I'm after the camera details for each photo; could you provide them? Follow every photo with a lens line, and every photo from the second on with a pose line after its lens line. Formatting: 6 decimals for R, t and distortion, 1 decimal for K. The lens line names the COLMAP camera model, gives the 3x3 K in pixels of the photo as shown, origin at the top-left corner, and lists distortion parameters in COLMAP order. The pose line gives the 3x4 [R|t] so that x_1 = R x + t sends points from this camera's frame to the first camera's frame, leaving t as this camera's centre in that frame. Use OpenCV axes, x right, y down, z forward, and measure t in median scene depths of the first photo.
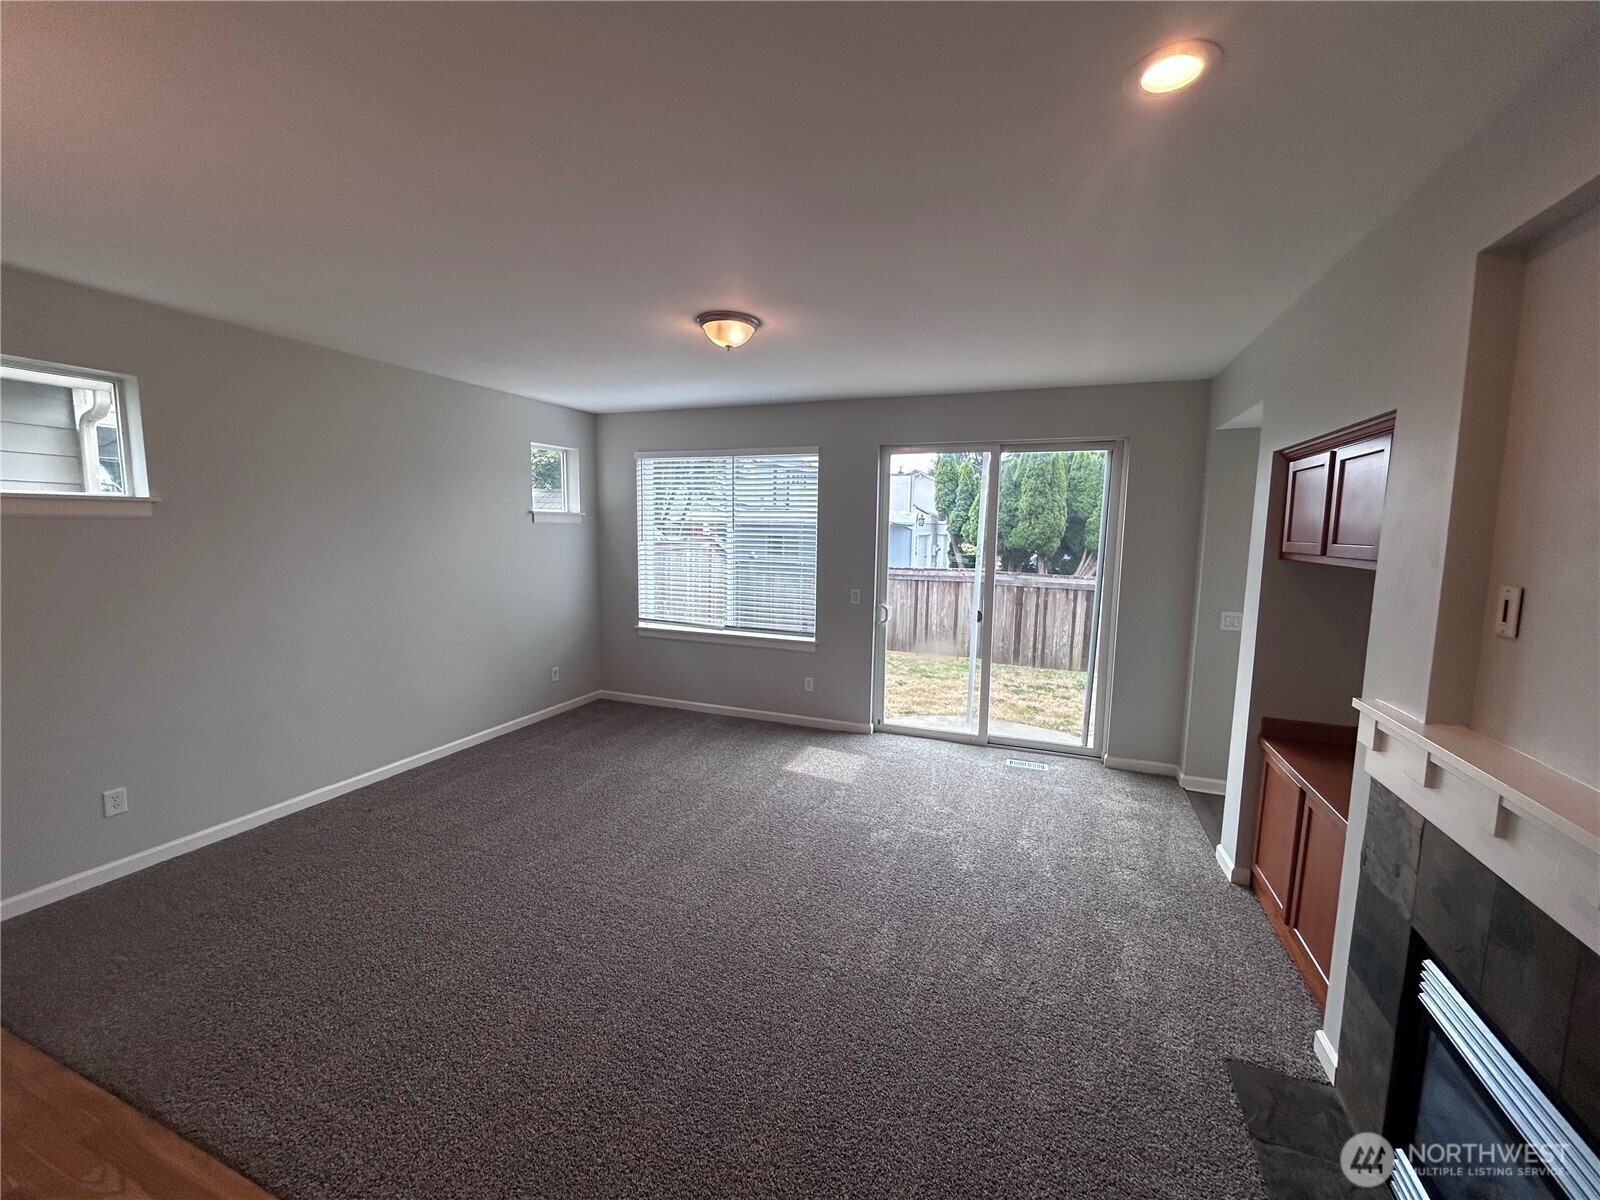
lens RADIAL K [[649.4, 0, 795.9], [0, 649.4, 603.1], [0, 0, 1]] dist [0.011813, -0.002206]
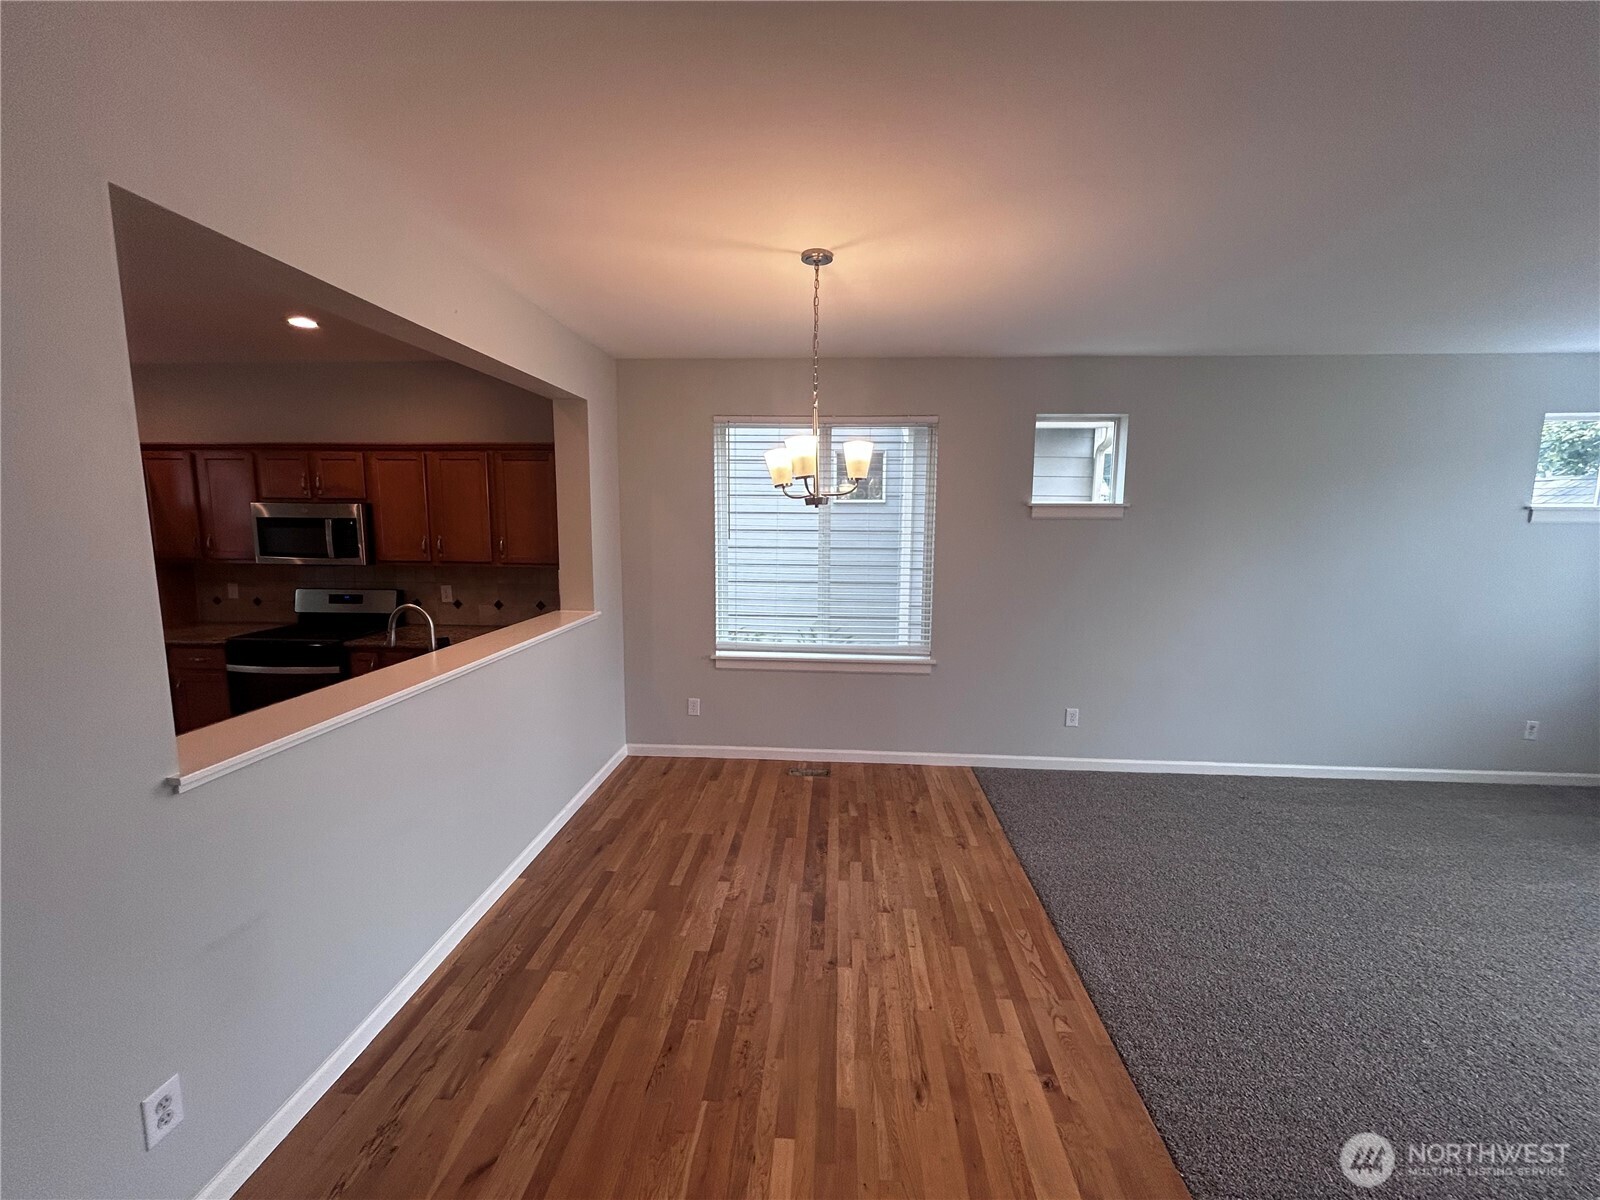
lens RADIAL K [[649.4, 0, 809.4], [0, 649.4, 593.0], [0, 0, 1]] dist [0.011813, -0.002206]
pose [[0.331866, 0.100507, -0.937957, 0.049649], [-0.116711, 0.991043, 0.064901, 0.005950], [0.936079, 0.087932, 0.340623, -0.026384]]
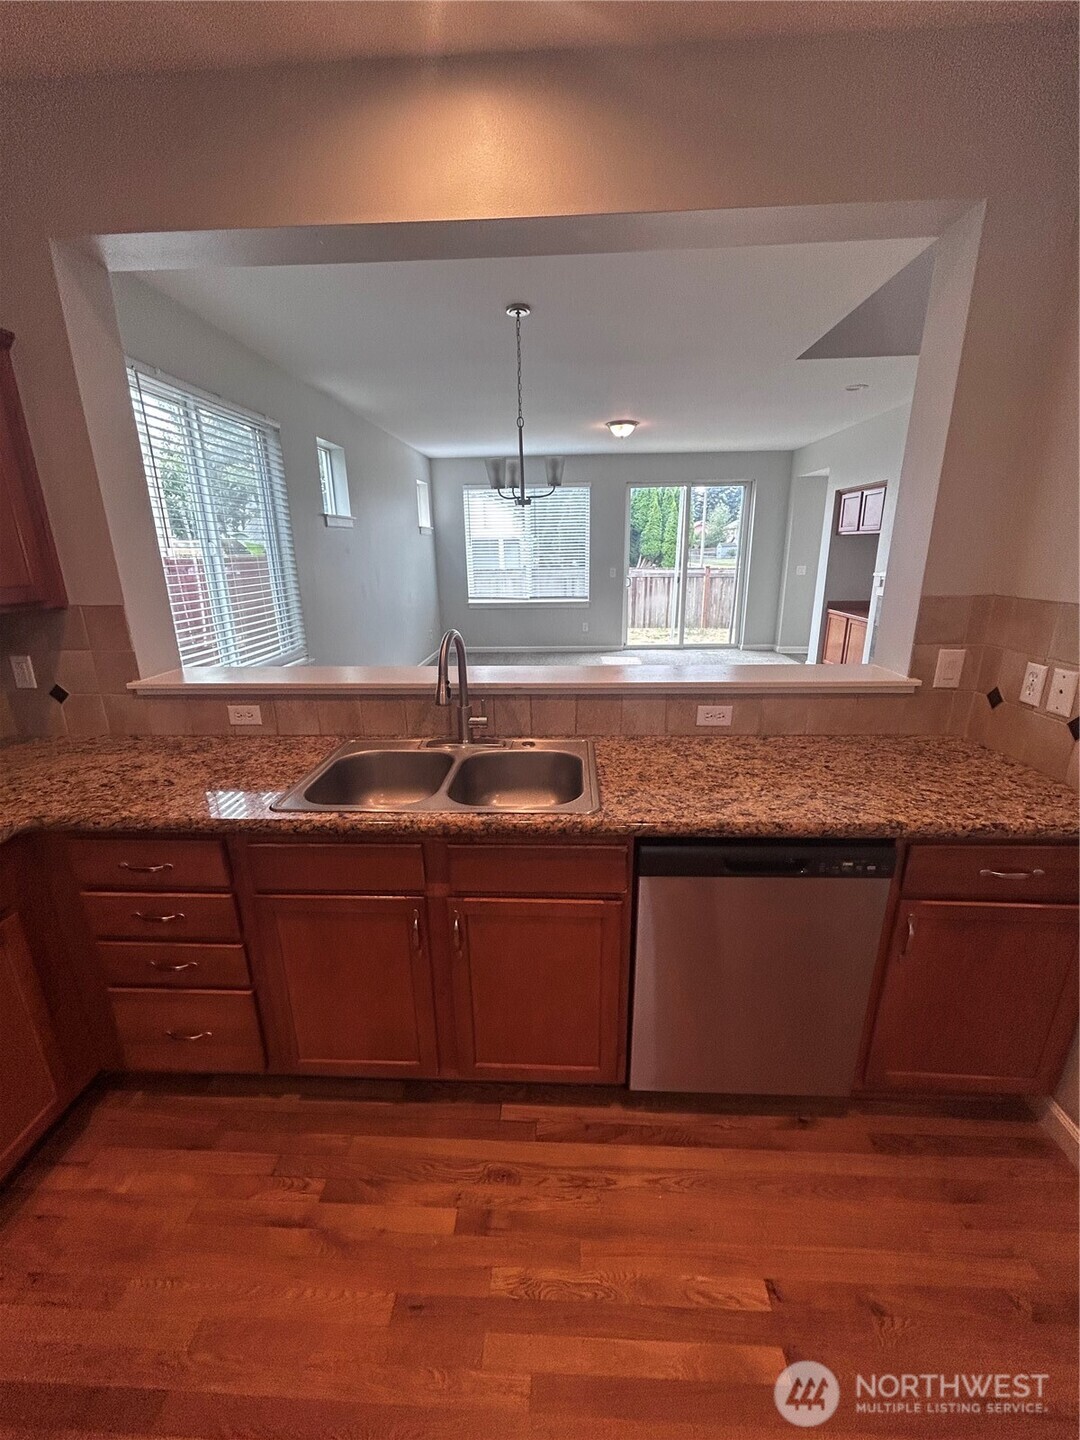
lens RADIAL K [[584.5, 0, 541.7], [0, 584.5, 717.5], [0, 0, 1]] dist [0.011813, -0.002206]
pose [[0.945369, -0.119537, 0.303296, -0.628234], [0.067668, 0.982039, 0.176129, 0.083684], [-0.318903, -0.145984, 0.936477, -0.488344]]
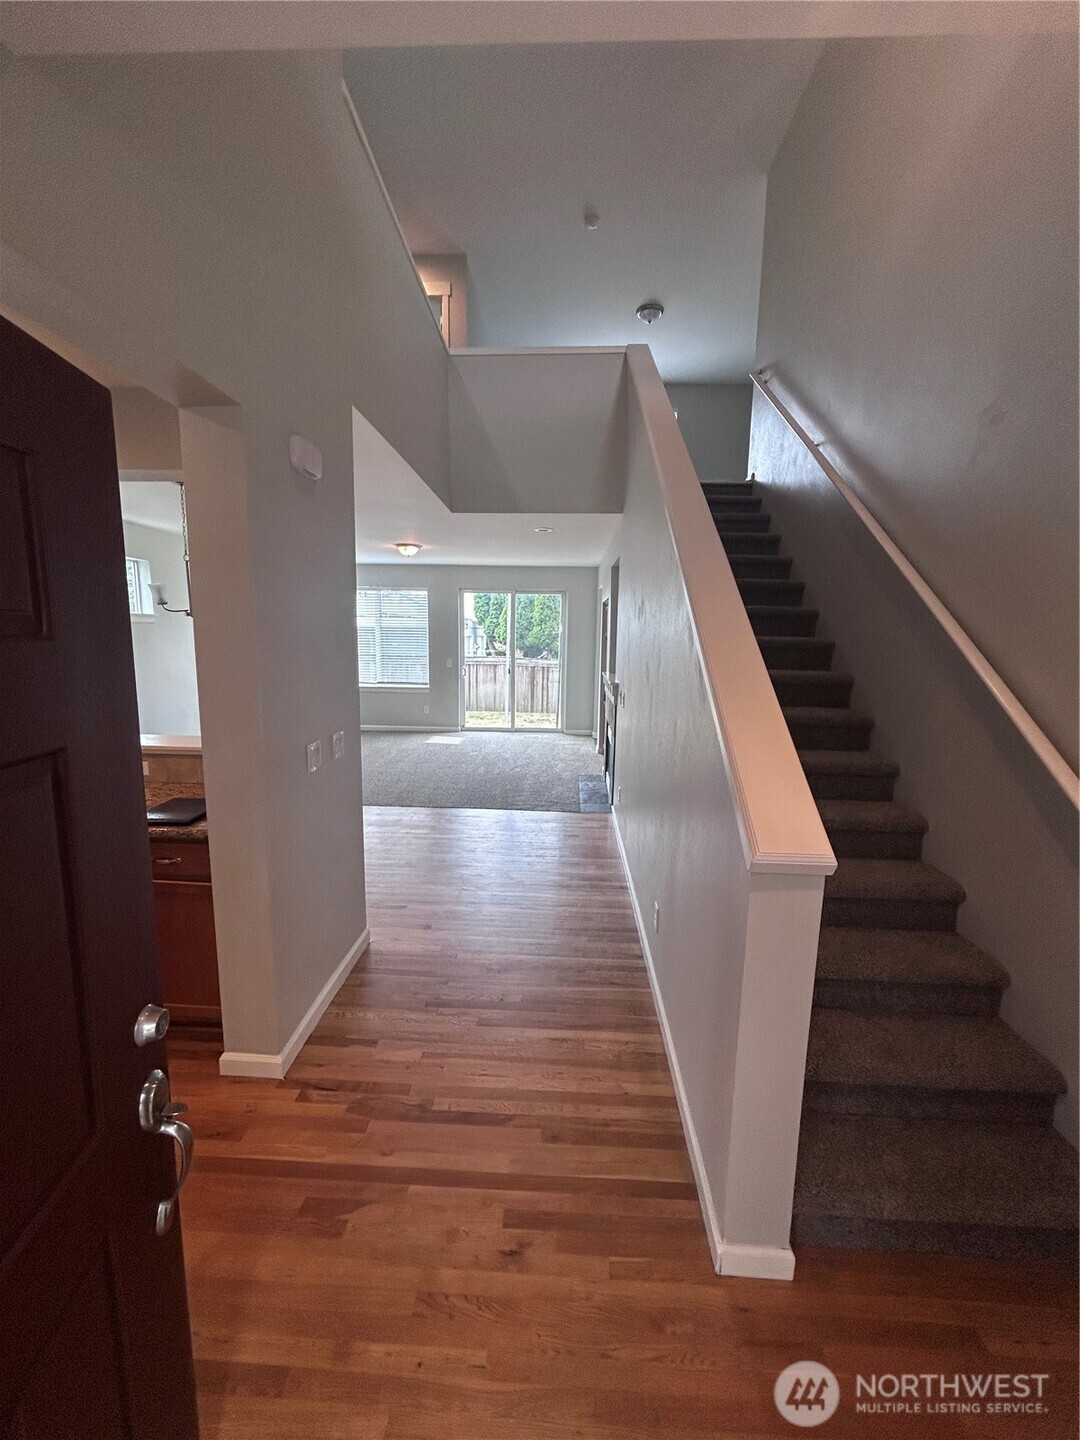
lens RADIAL K [[584.5, 0, 551.0], [0, 584.5, 719.1], [0, 0, 1]] dist [0.011813, -0.002206]
pose [[0.940001, -0.047849, 0.337799, -0.235417], [0.036602, 0.998545, 0.039590, 0.103570], [-0.339202, -0.024851, 0.940385, -0.824762]]
